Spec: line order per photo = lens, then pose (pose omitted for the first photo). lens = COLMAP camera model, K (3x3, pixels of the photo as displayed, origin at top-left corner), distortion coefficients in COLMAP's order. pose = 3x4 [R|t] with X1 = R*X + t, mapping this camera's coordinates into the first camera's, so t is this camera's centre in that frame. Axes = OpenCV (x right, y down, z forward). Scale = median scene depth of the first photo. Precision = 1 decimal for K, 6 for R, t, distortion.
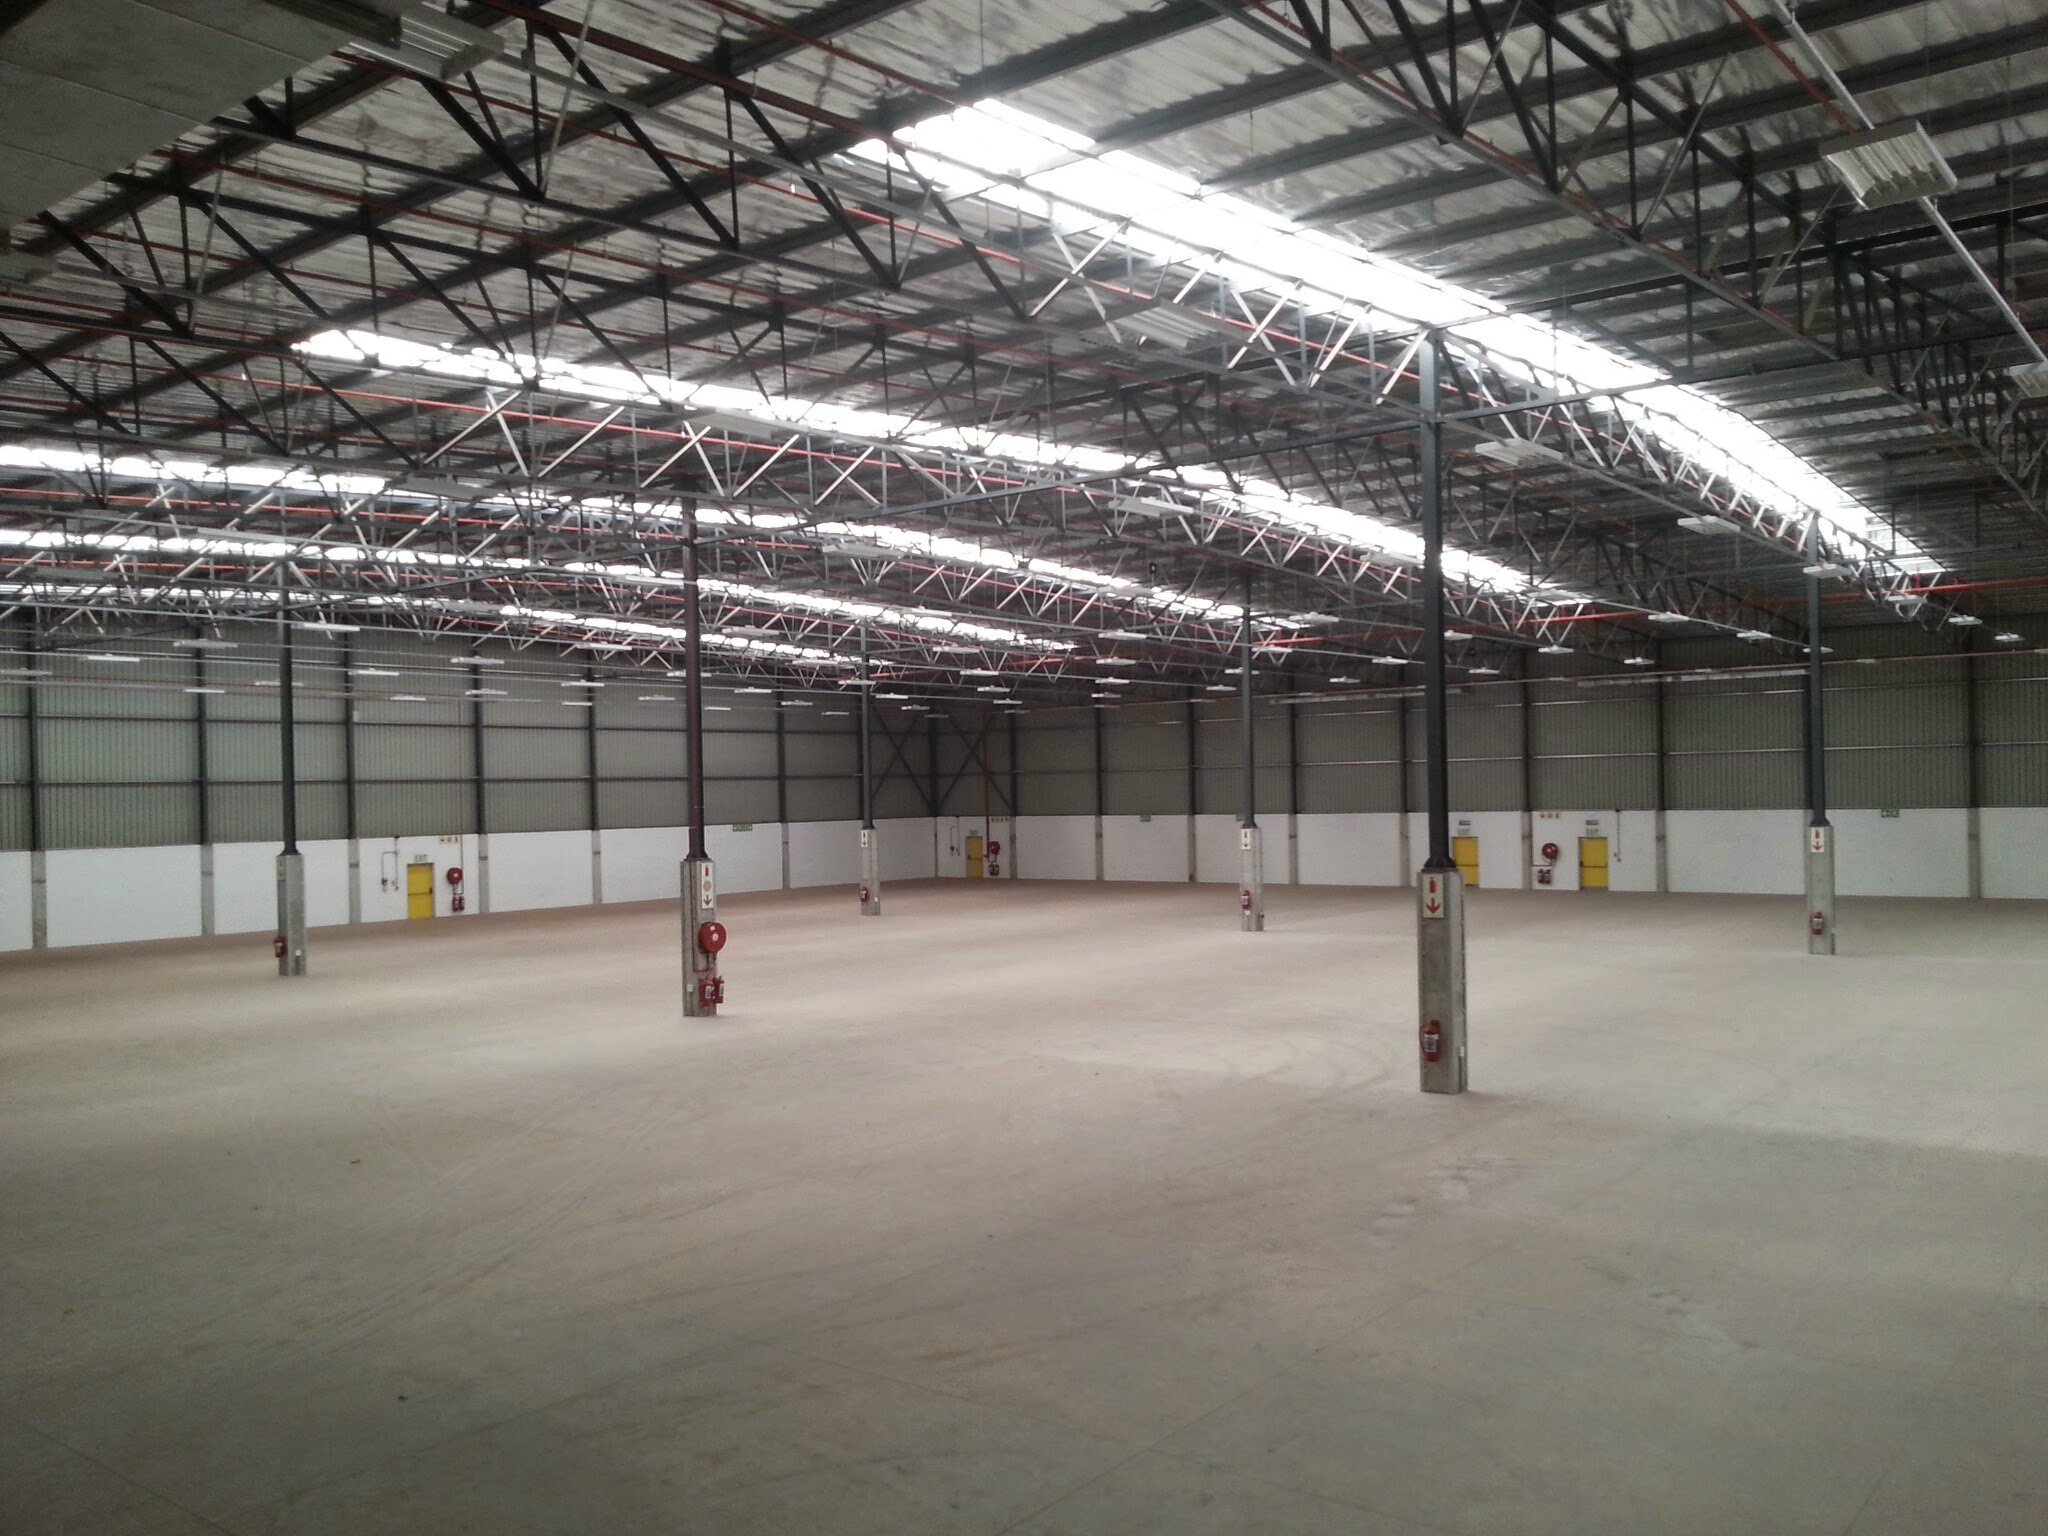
lens RADIAL K [[1736.1, 0, 1023.2], [0, 1736.1, 771.1], [0, 0, 1]] dist [0.030644, -0.064930]
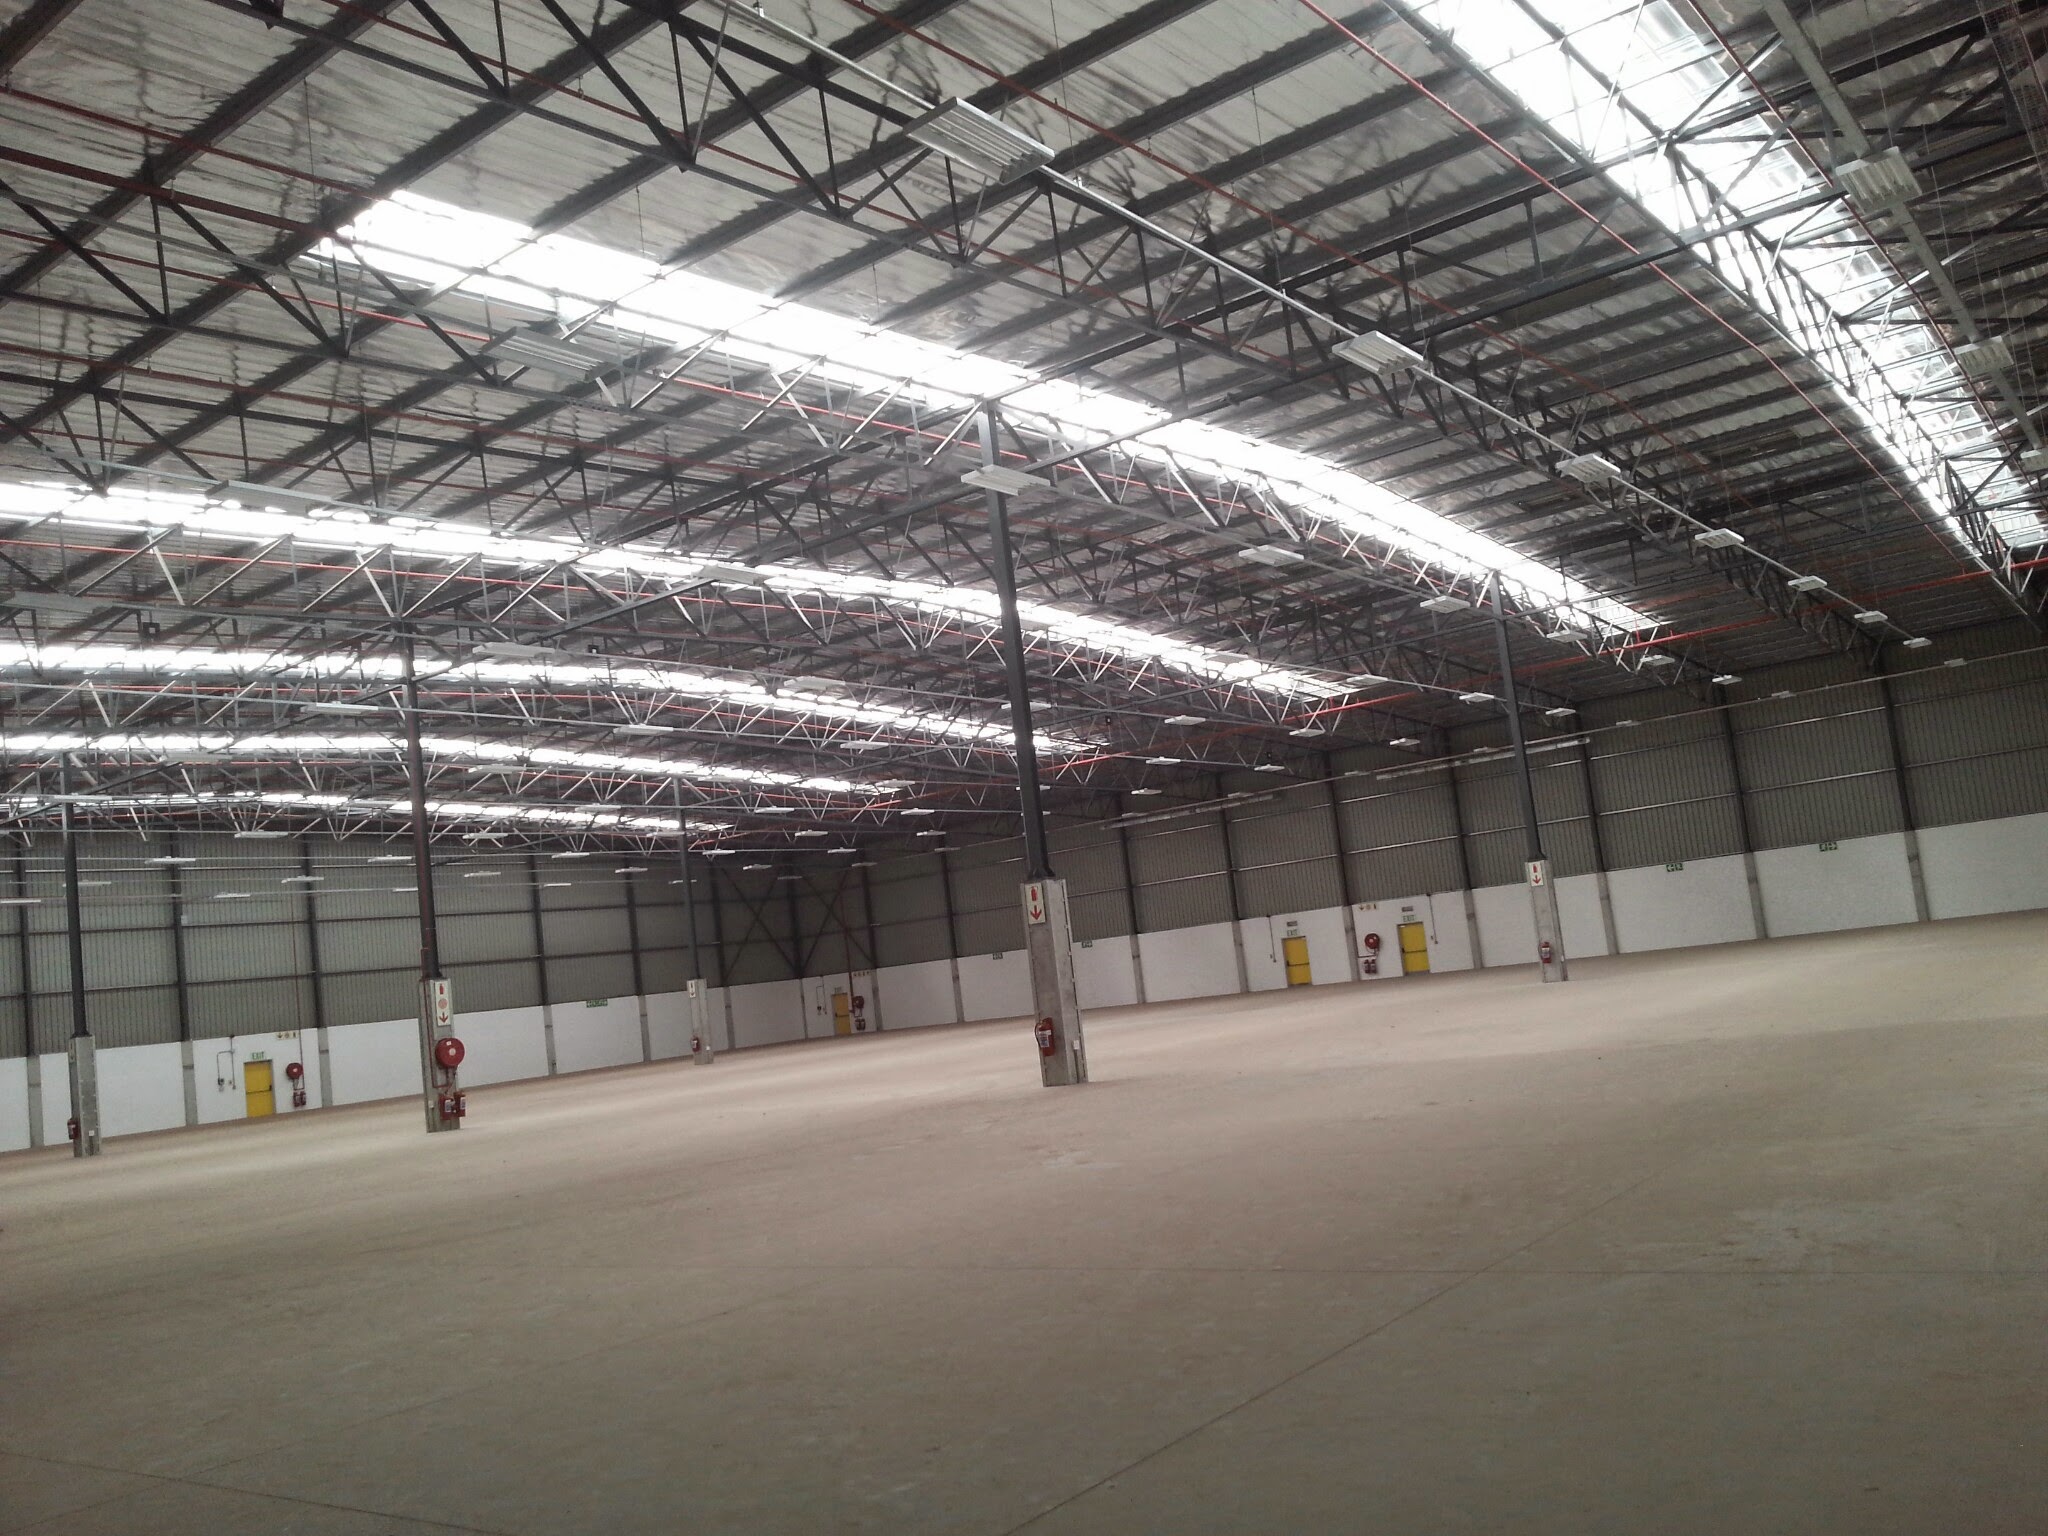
lens RADIAL K [[1736.1, 0, 1034.9], [0, 1736.1, 760.4], [0, 0, 1]] dist [0.030644, -0.064930]
pose [[0.994701, -0.095599, 0.037836, 0.083020], [0.099404, 0.988211, -0.116436, 0.044895], [-0.026259, 0.119580, 0.992477, -0.035725]]
